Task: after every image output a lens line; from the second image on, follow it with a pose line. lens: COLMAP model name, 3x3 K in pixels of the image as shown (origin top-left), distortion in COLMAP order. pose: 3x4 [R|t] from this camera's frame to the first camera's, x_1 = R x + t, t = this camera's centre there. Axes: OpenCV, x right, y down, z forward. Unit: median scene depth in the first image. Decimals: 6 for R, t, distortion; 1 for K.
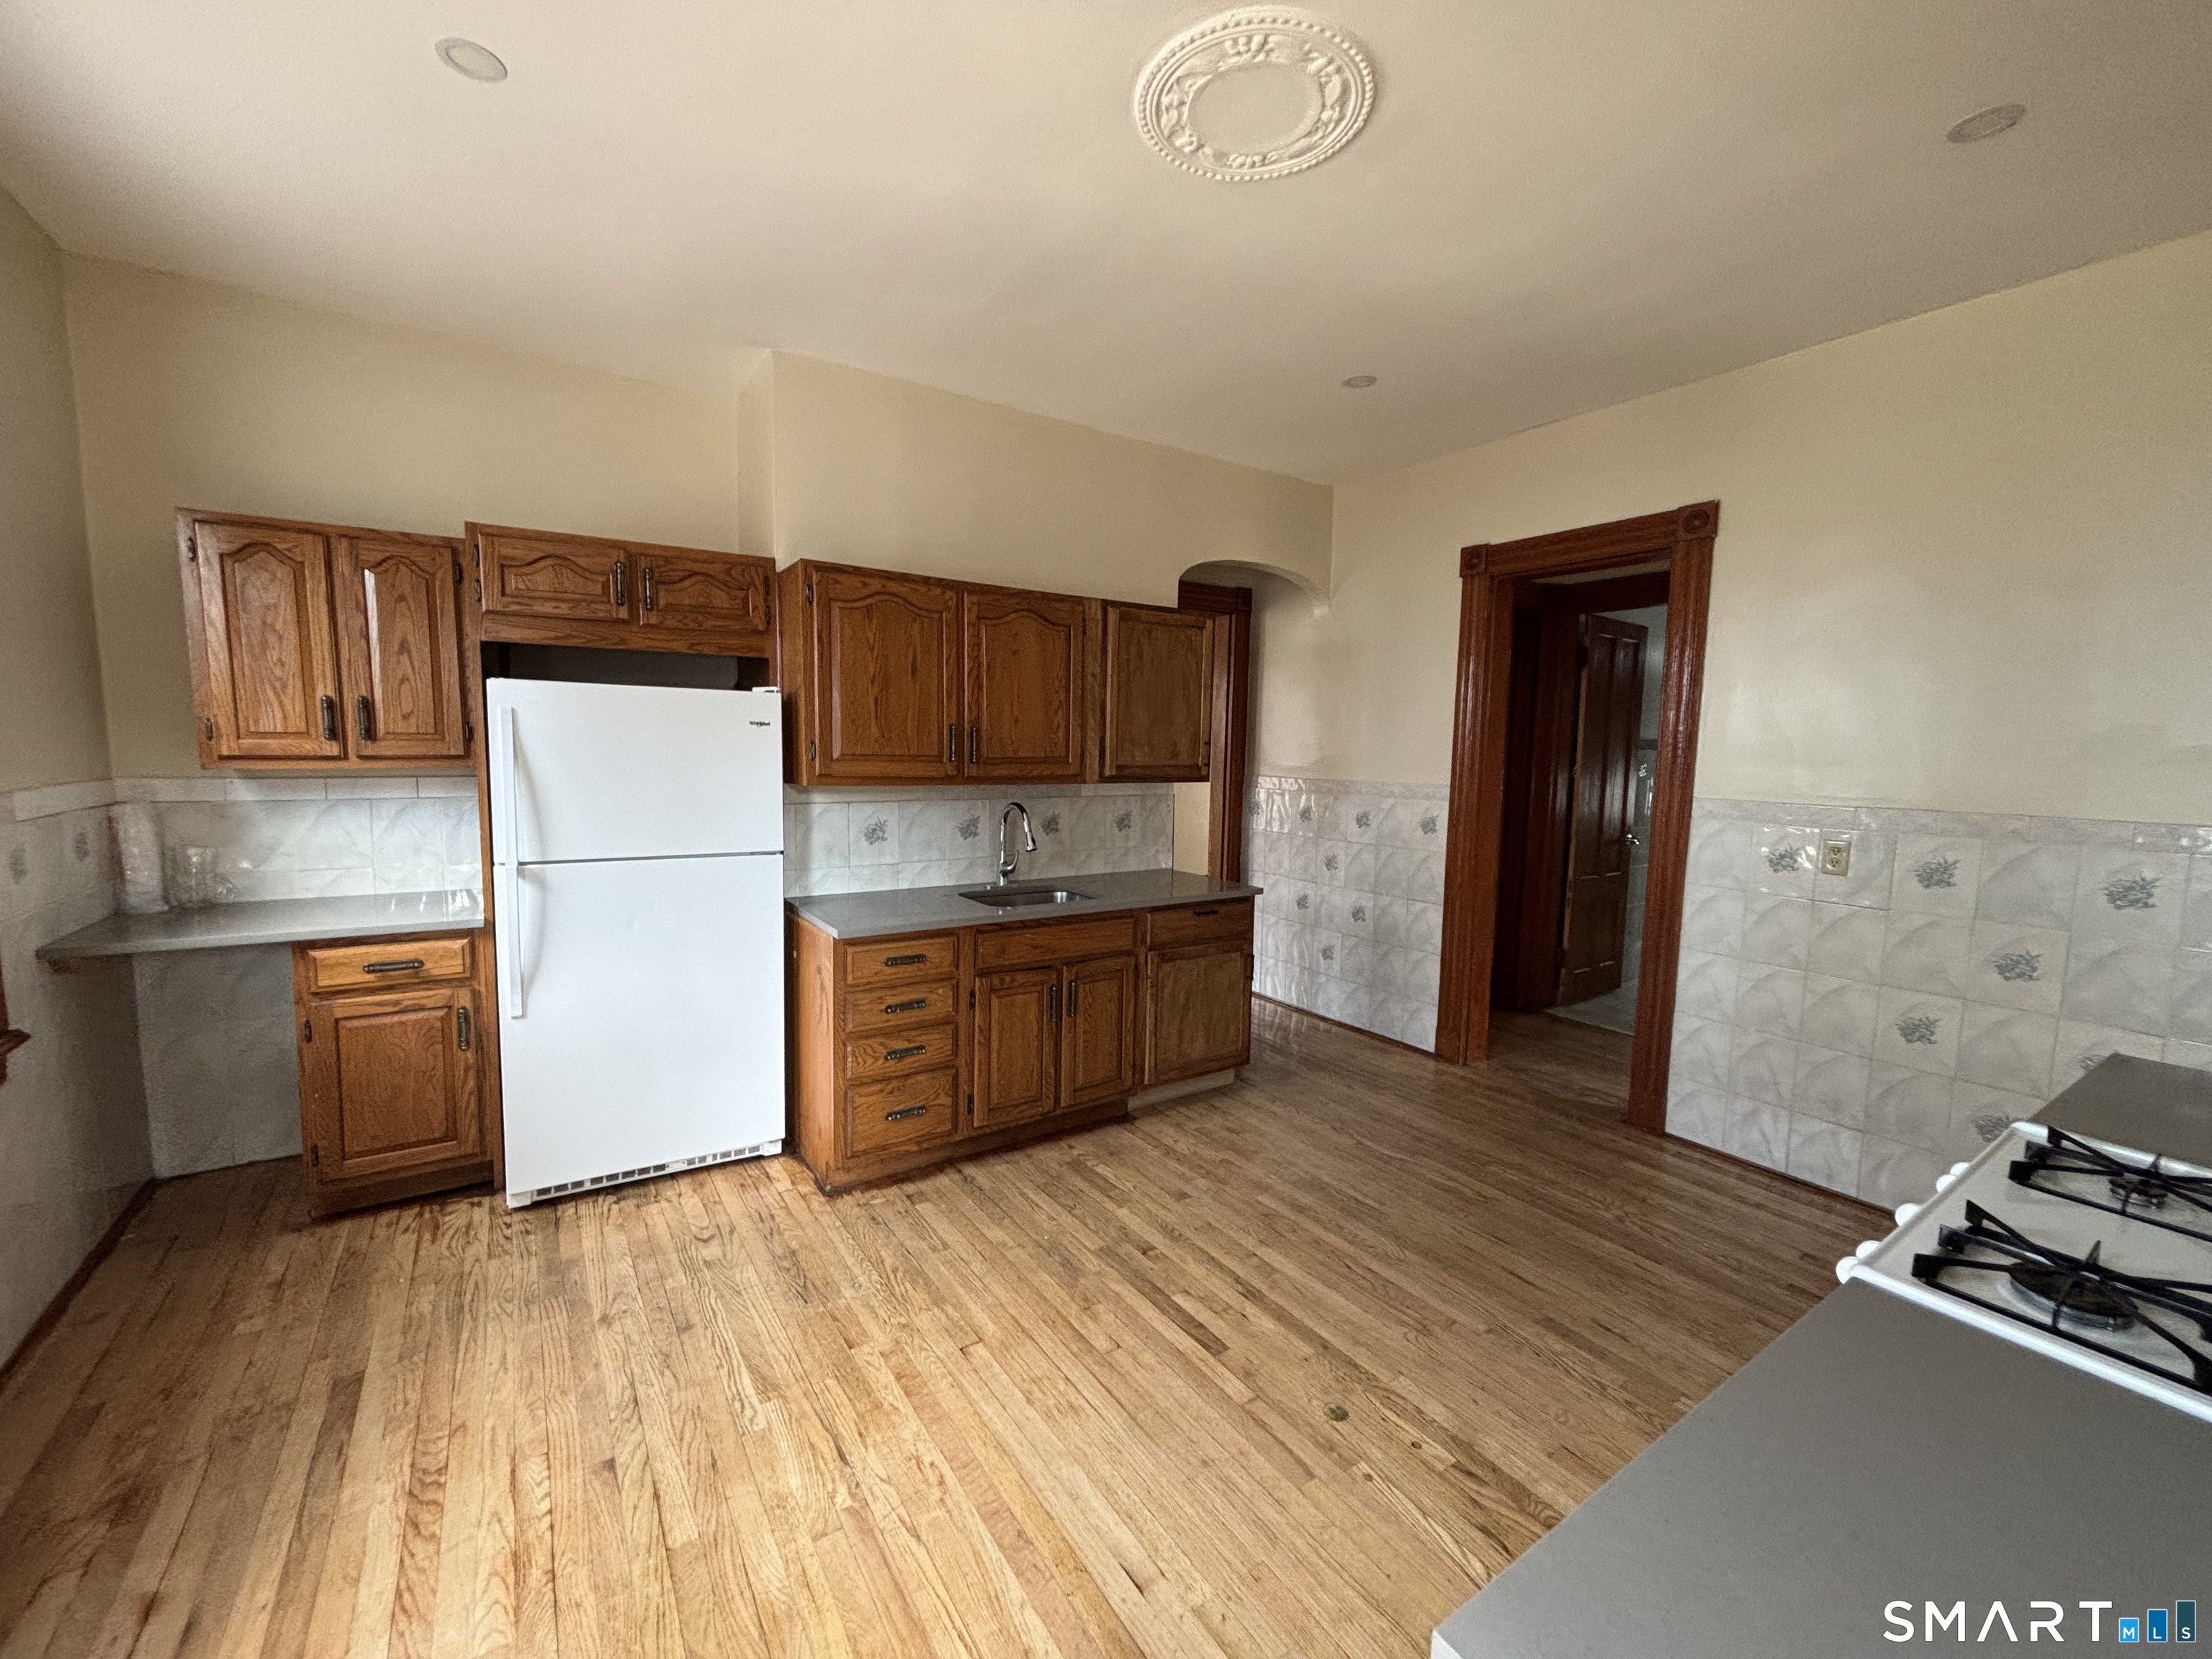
lens RADIAL K [[883.1, 0, 1101.3], [0, 883.1, 831.5], [0, 0, 1]] dist [0.003171, 0.000185]
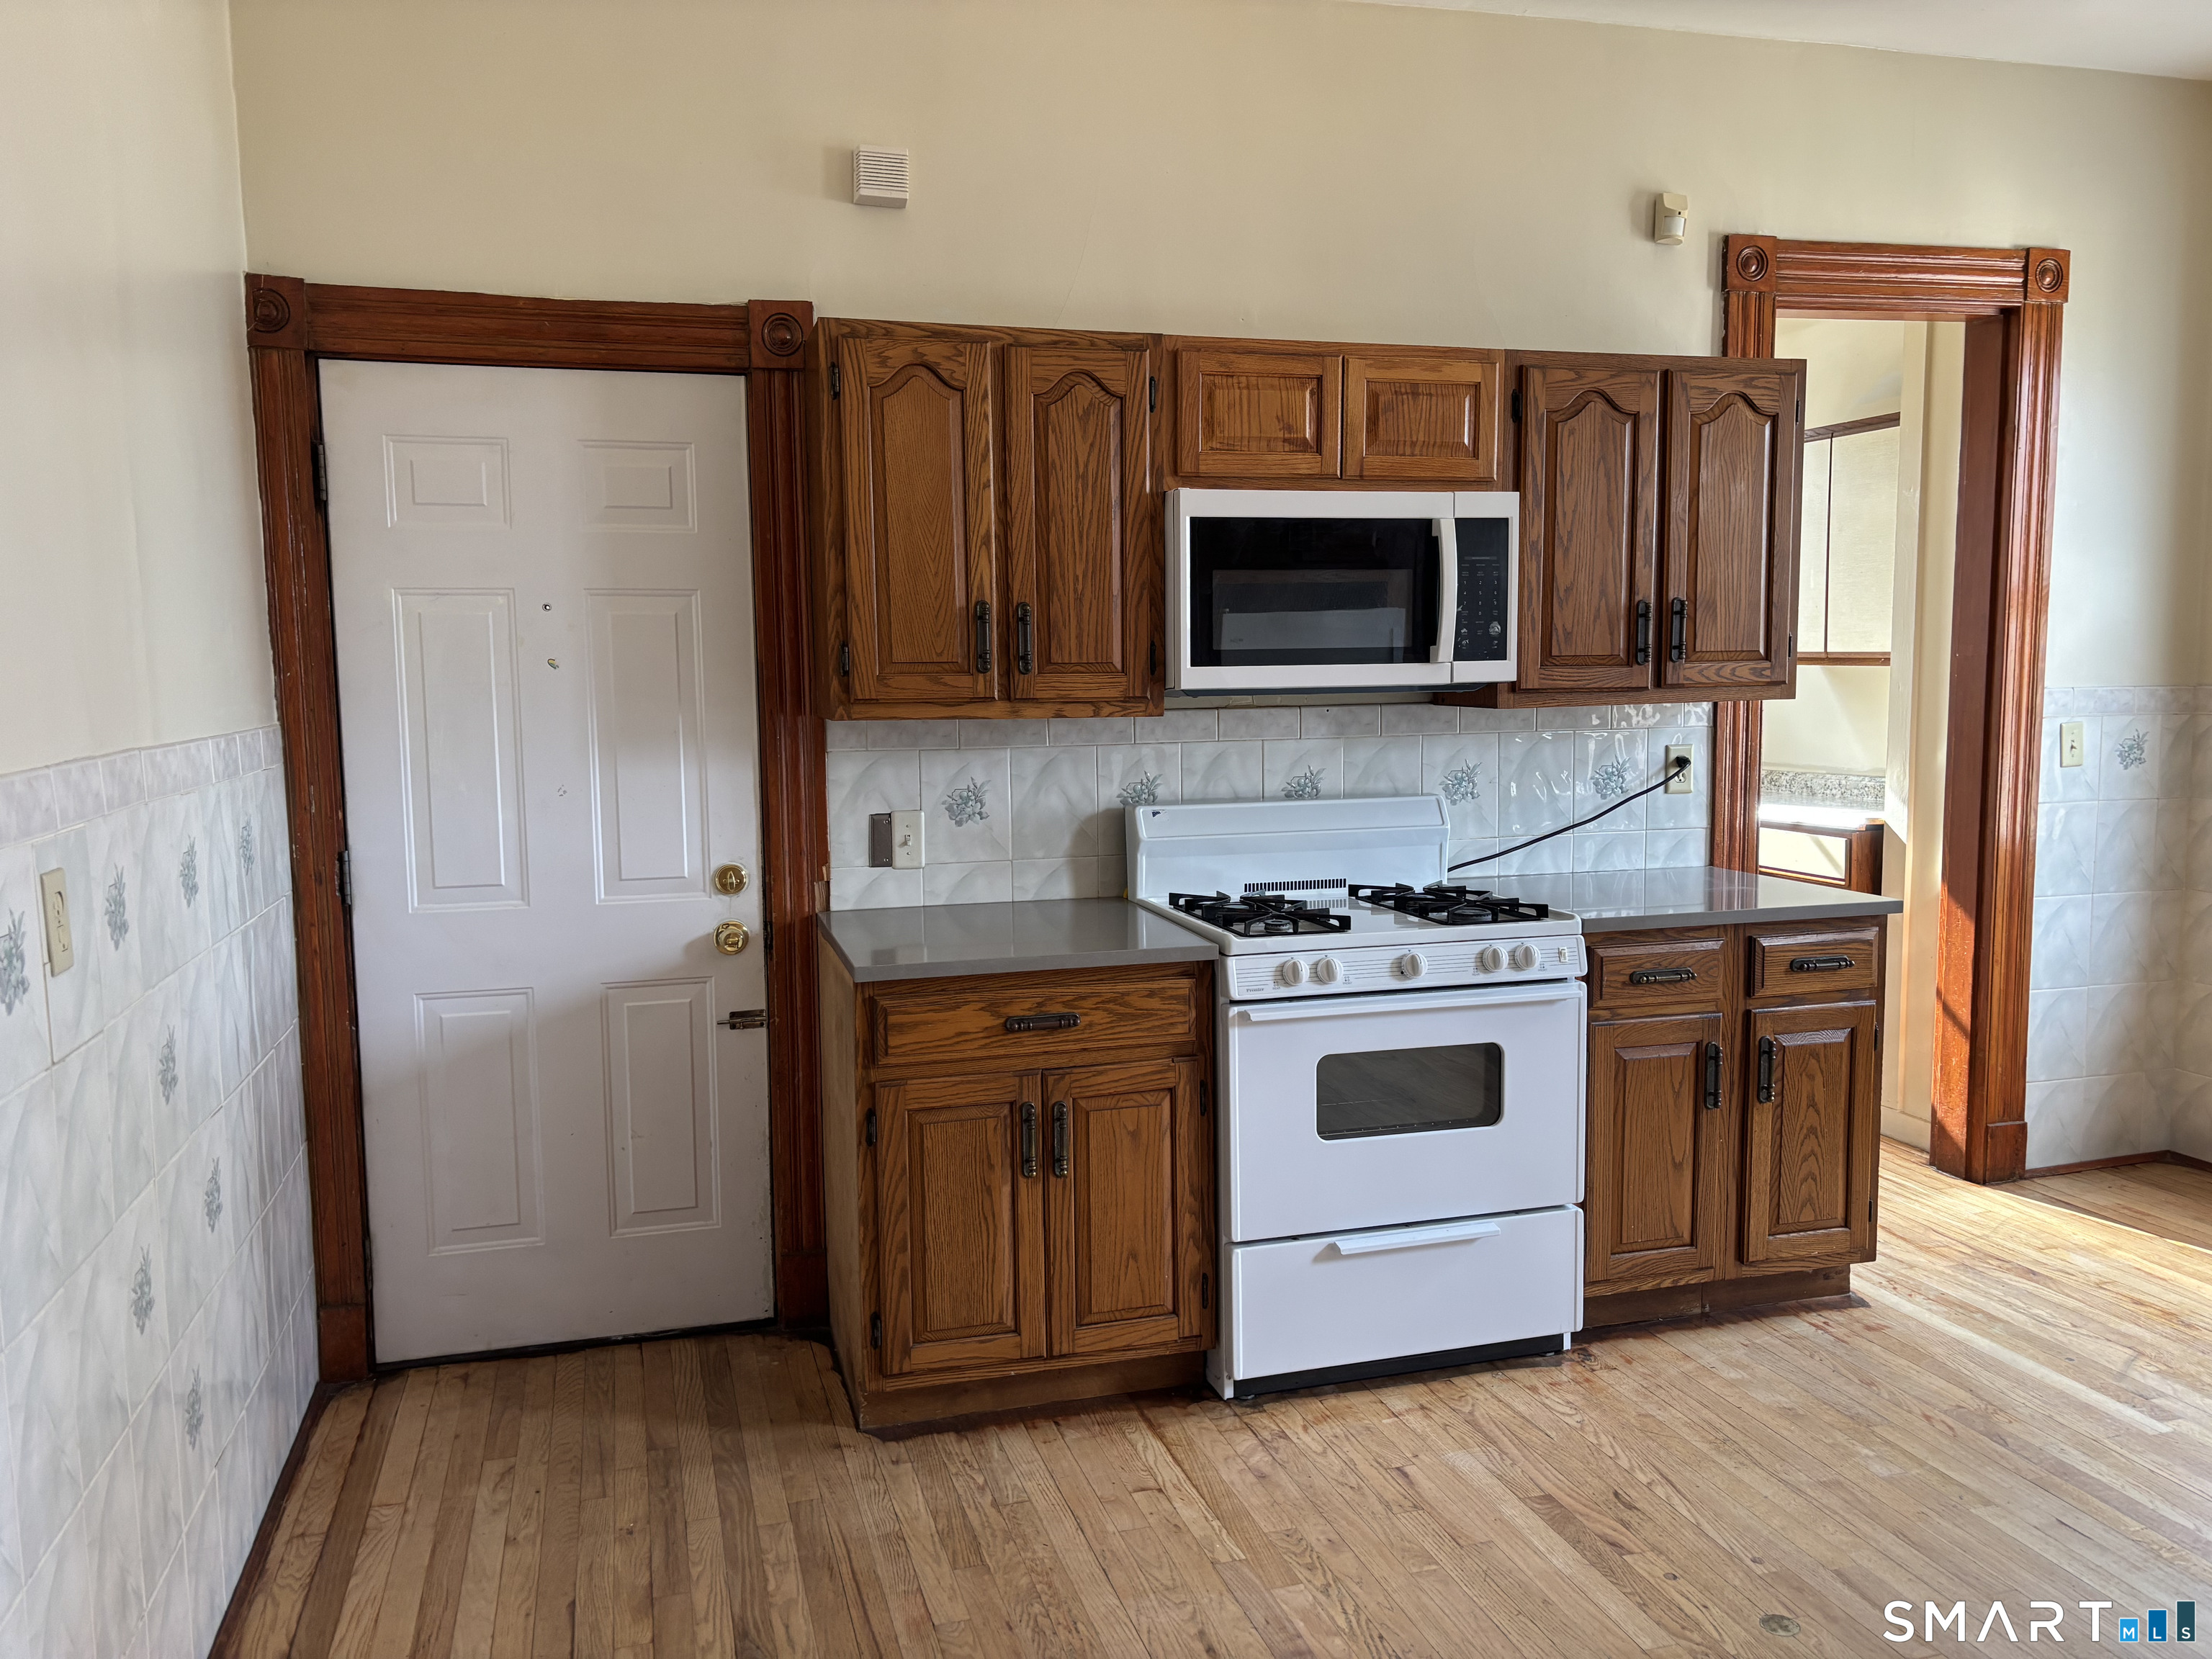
lens RADIAL K [[1677.9, 0, 1095.8], [0, 1677.9, 841.4], [0, 0, 1]] dist [0.050518, -0.022579]
pose [[-0.952418, -0.037254, 0.302510, 0.419564], [0.026417, 0.978678, 0.203693, -0.197389], [-0.303648, 0.201993, -0.931127, 2.394112]]
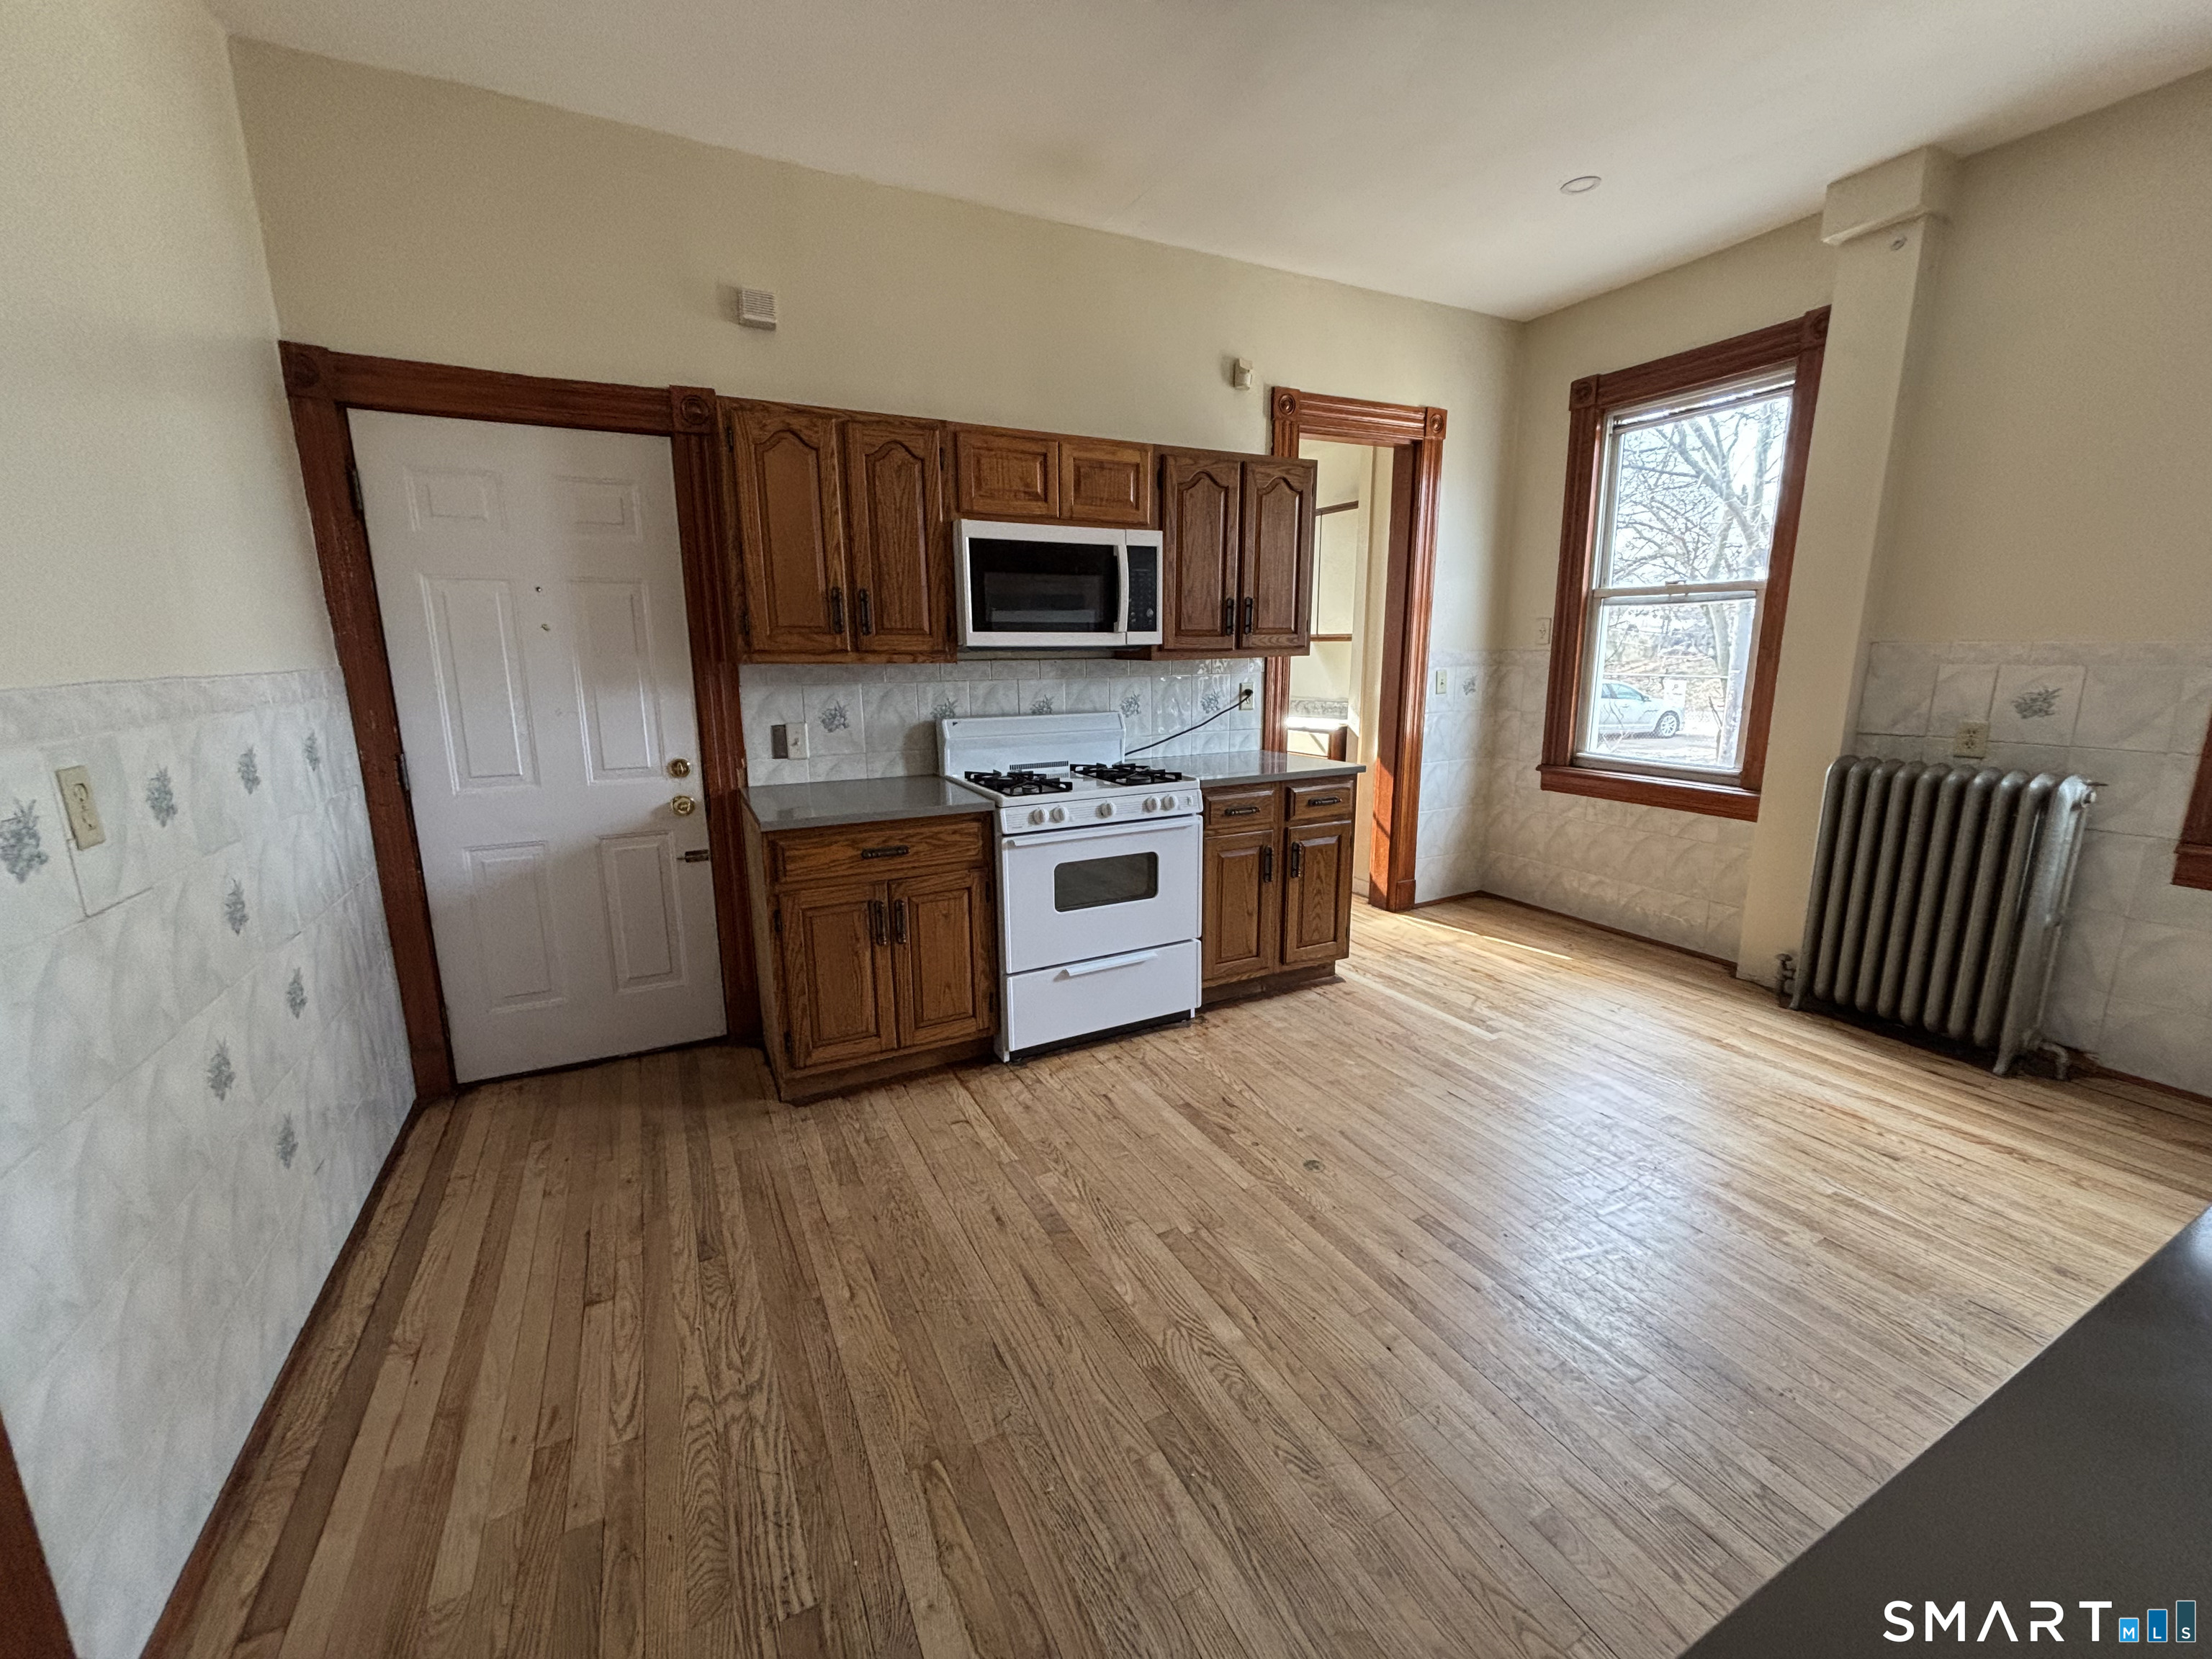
lens RADIAL K [[883.1, 0, 1105.3], [0, 883.1, 827.5], [0, 0, 1]] dist [0.003171, 0.000185]
pose [[-0.993582, -0.030673, 0.108878, 0.463067], [0.002878, 0.955368, 0.295404, -0.138888], [-0.113080, 0.293821, -0.949148, 2.189413]]
